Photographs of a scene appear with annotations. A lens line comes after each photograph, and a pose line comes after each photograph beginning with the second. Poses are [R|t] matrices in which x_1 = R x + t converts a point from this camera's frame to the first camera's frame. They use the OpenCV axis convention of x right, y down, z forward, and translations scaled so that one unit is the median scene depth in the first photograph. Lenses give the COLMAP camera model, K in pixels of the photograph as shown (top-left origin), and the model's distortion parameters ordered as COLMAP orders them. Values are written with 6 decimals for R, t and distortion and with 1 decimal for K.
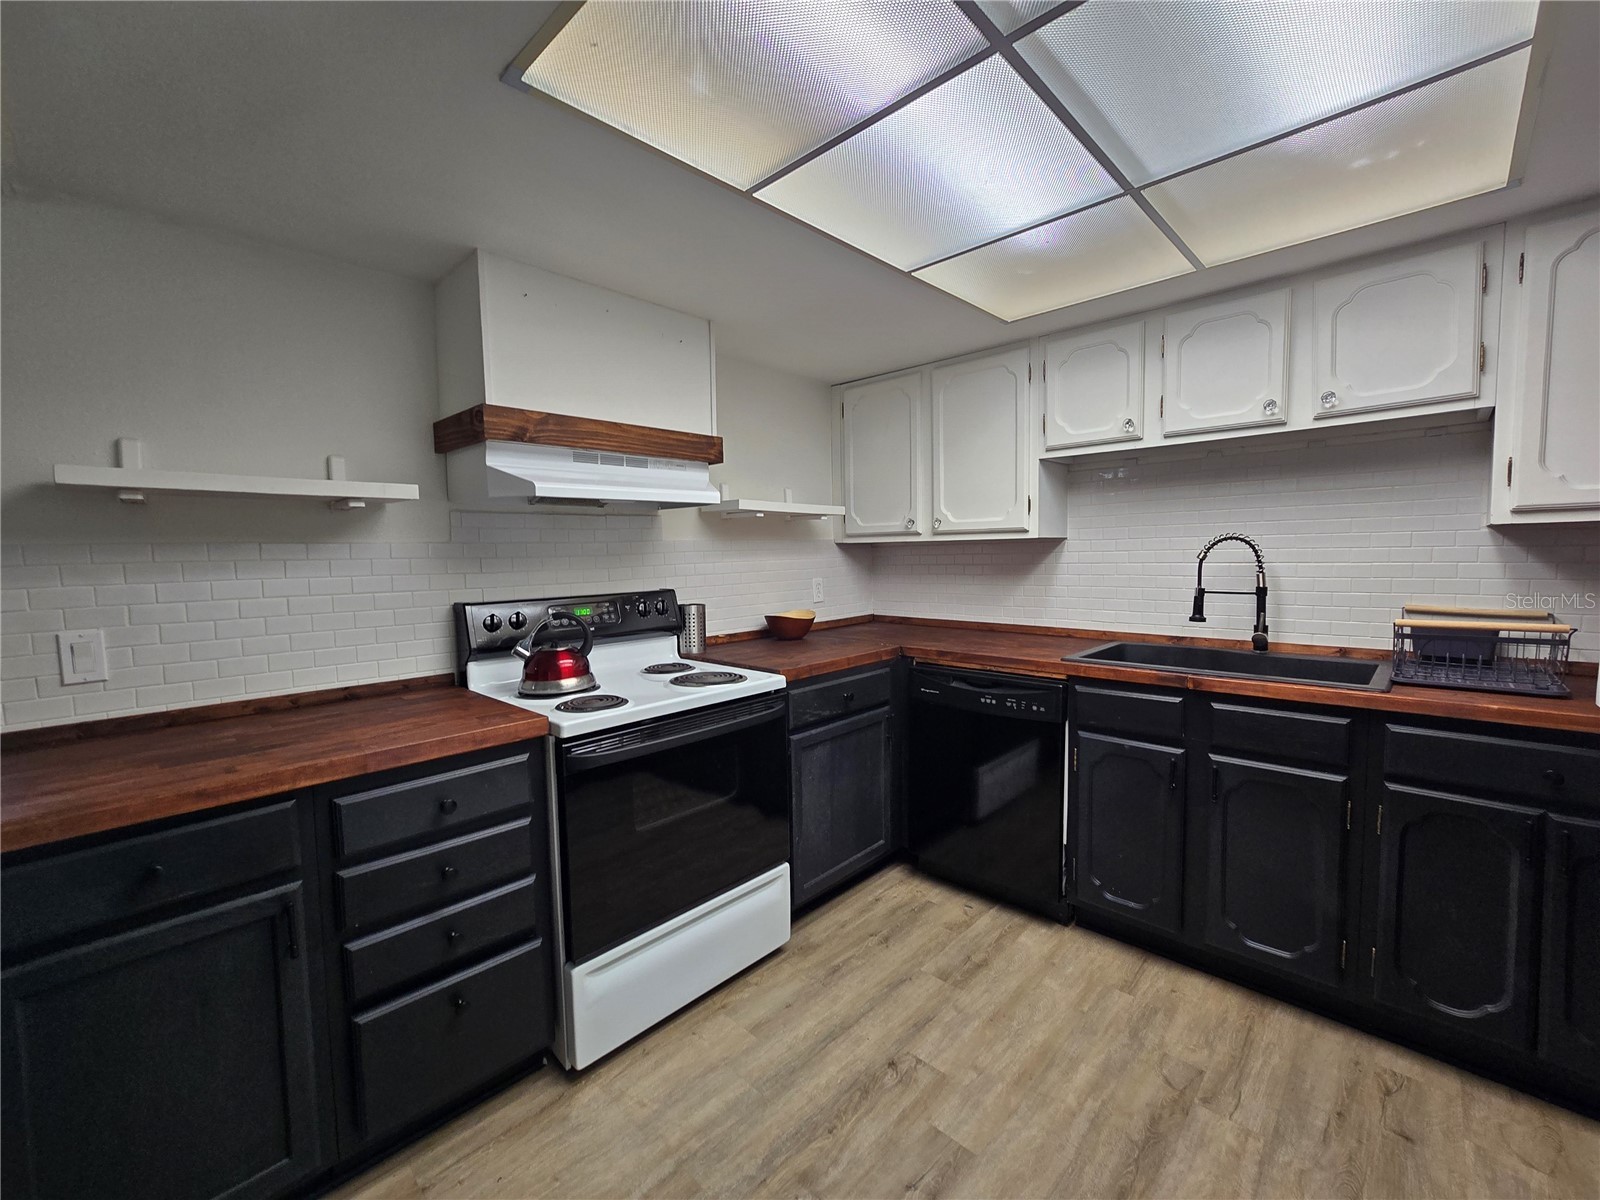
lens RADIAL K [[662.8, 0, 794.7], [0, 662.8, 594.3], [0, 0, 1]] dist [-0.001149, -0.000547]
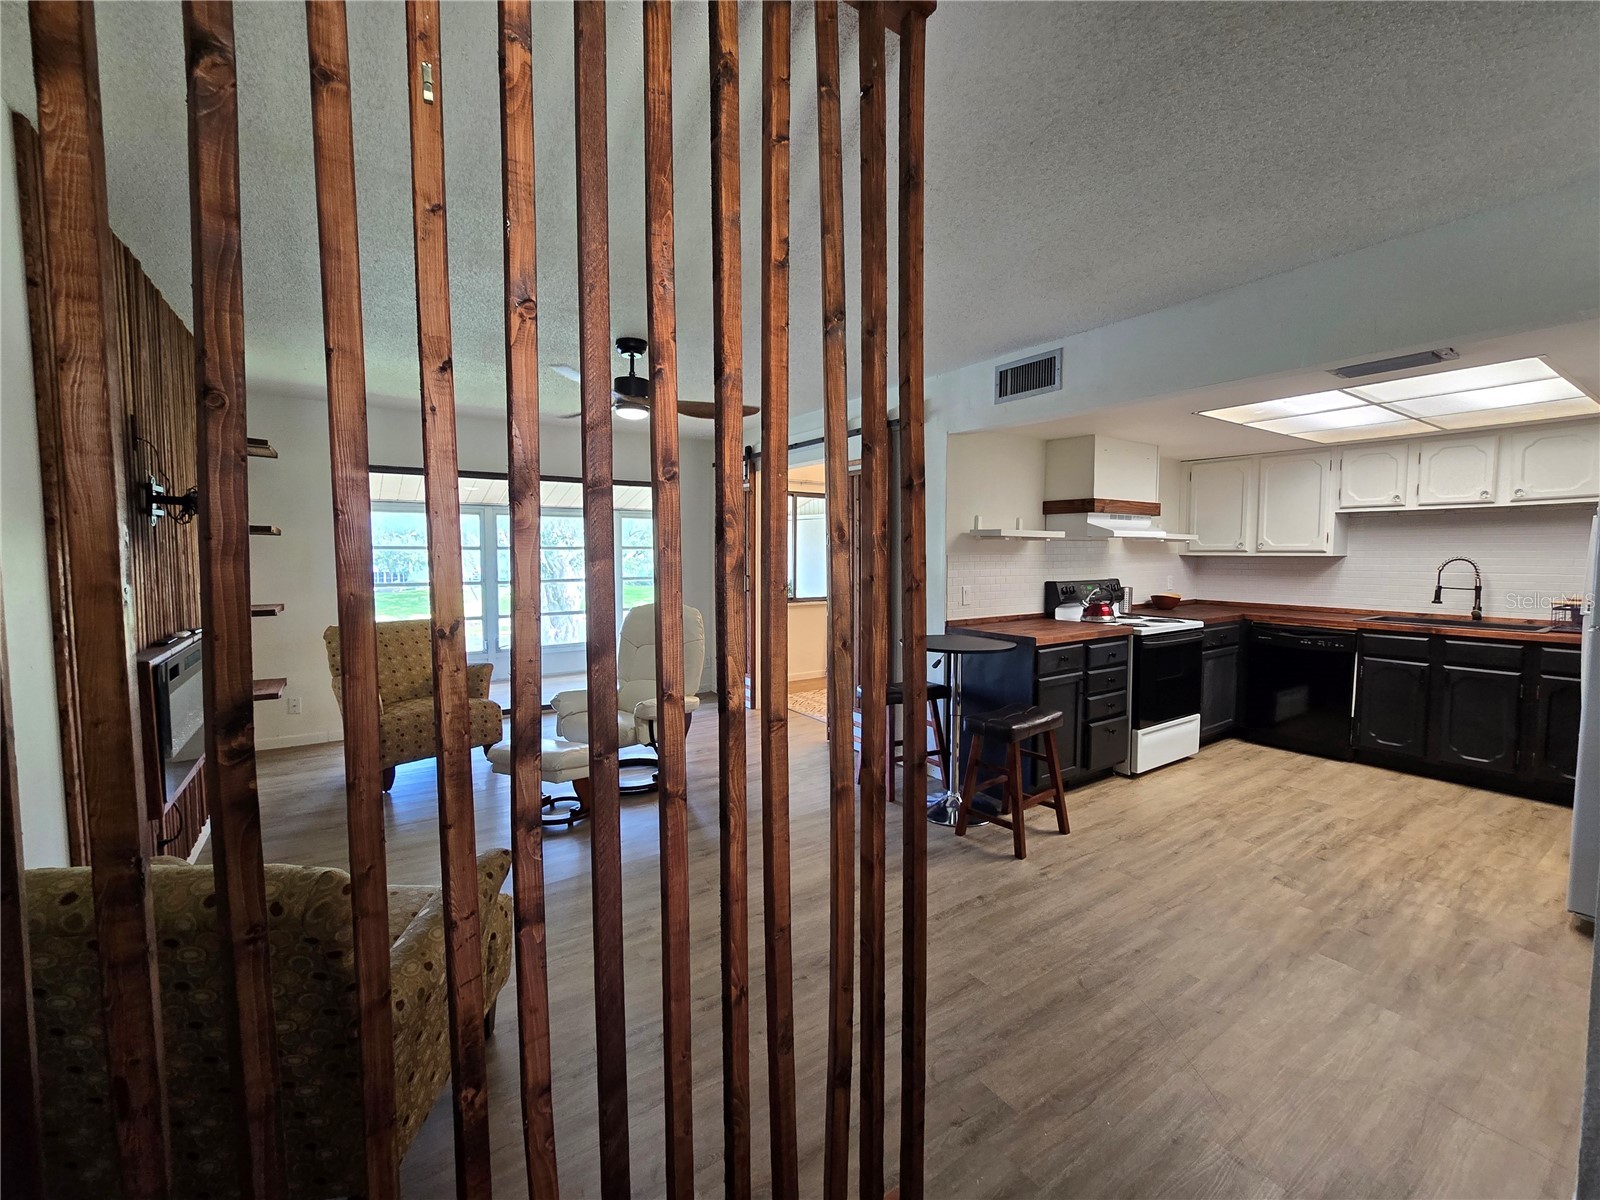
lens RADIAL K [[653.0, 0, 799.9], [0, 653.0, 586.9], [0, 0, 1]] dist [-0.020223, 0.008399]
pose [[0.976793, 0.030534, -0.211998, -0.784007], [-0.032670, 0.999445, -0.006580, 0.066931], [0.211680, 0.013353, 0.977248, -1.192017]]
